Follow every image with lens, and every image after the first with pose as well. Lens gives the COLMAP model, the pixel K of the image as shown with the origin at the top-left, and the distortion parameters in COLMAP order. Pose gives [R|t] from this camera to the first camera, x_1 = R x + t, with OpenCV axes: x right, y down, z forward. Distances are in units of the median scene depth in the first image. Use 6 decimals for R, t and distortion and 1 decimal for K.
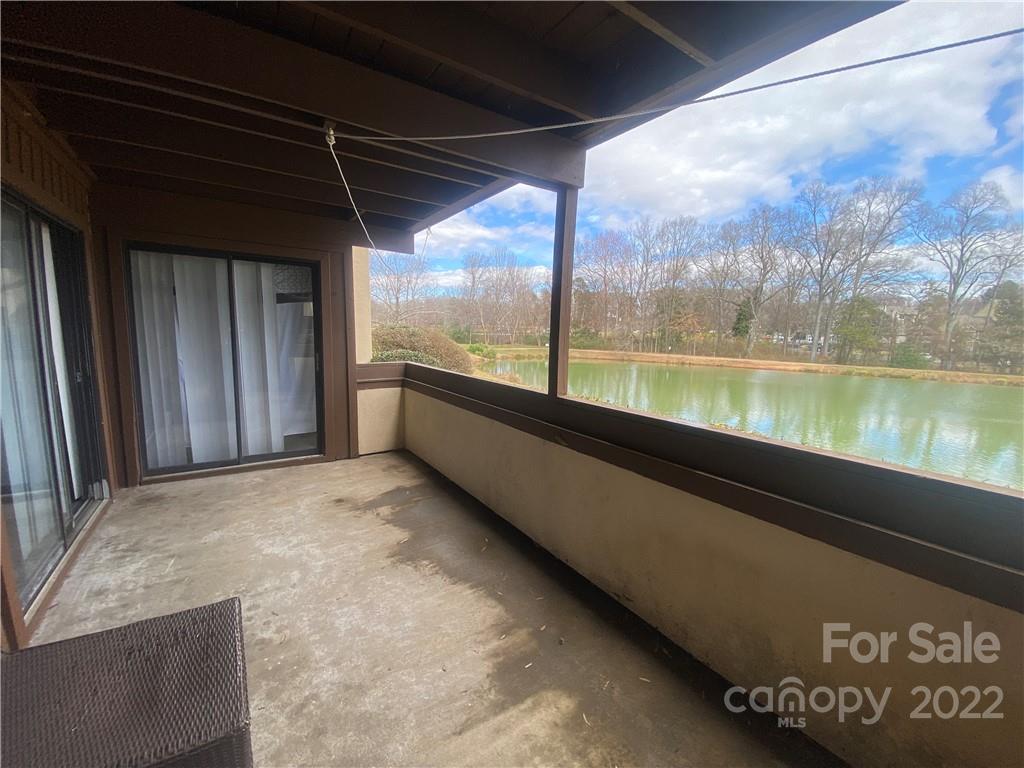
lens RADIAL K [[416.5, 0, 512.0], [0, 416.5, 384.0], [0, 0, 1]] dist [-0.001224, -0.000274]
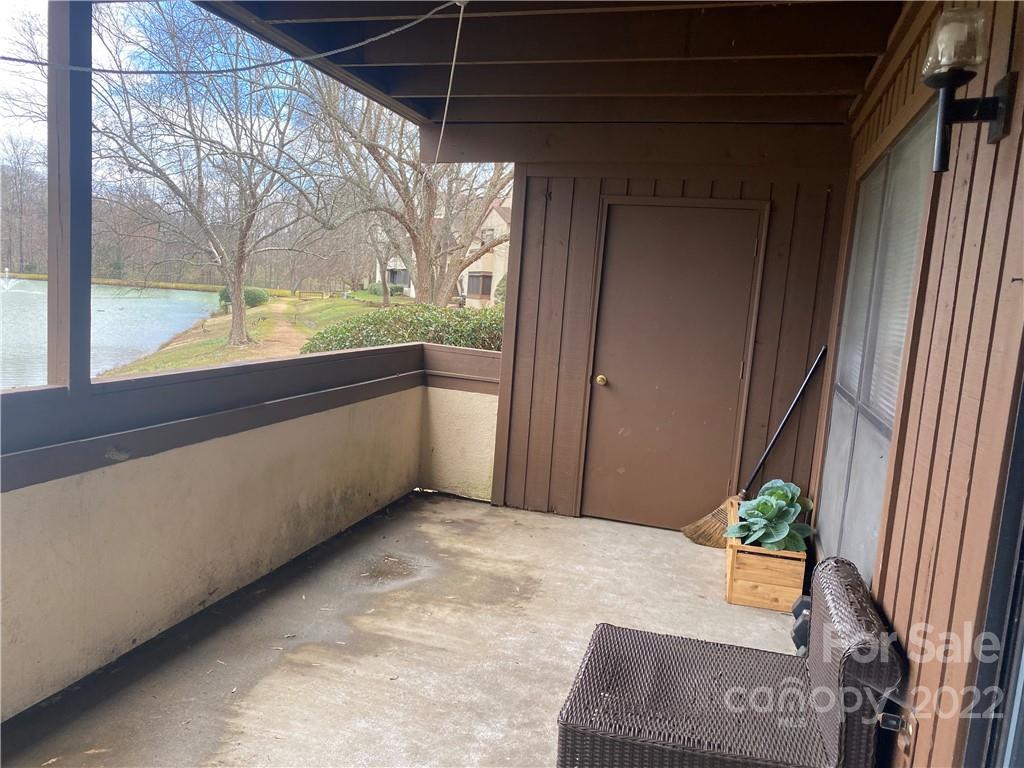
lens RADIAL K [[784.9, 0, 515.5], [0, 784.9, 381.6], [0, 0, 1]] dist [0.013900, -0.006179]
pose [[-0.639227, -0.158483, 0.752511, -1.432645], [0.016786, 0.975426, 0.219689, -0.263722], [-0.768835, 0.153062, -0.620858, 1.708004]]
